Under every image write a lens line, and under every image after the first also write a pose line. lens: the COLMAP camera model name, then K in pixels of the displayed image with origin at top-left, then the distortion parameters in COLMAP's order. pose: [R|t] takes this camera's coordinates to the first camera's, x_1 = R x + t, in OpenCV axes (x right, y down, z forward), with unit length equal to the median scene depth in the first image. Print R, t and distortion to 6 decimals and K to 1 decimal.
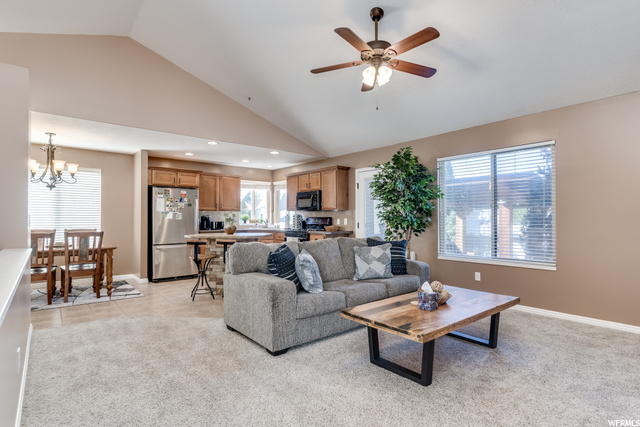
lens RADIAL K [[323.9, 0, 320.1], [0, 323.9, 213.6], [0, 0, 1]] dist [-0.003103, 0.002926]
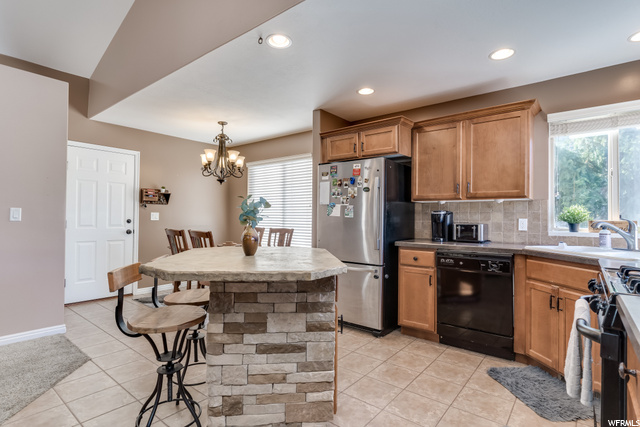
lens RADIAL K [[323.9, 0, 319.4], [0, 323.9, 214.3], [0, 0, 1]] dist [-0.003103, 0.002926]
pose [[0.185060, -0.011875, -0.982655, 0.083821], [0.004691, 0.999926, -0.011200, 0.017574], [0.982716, -0.002537, 0.185102, 0.816203]]
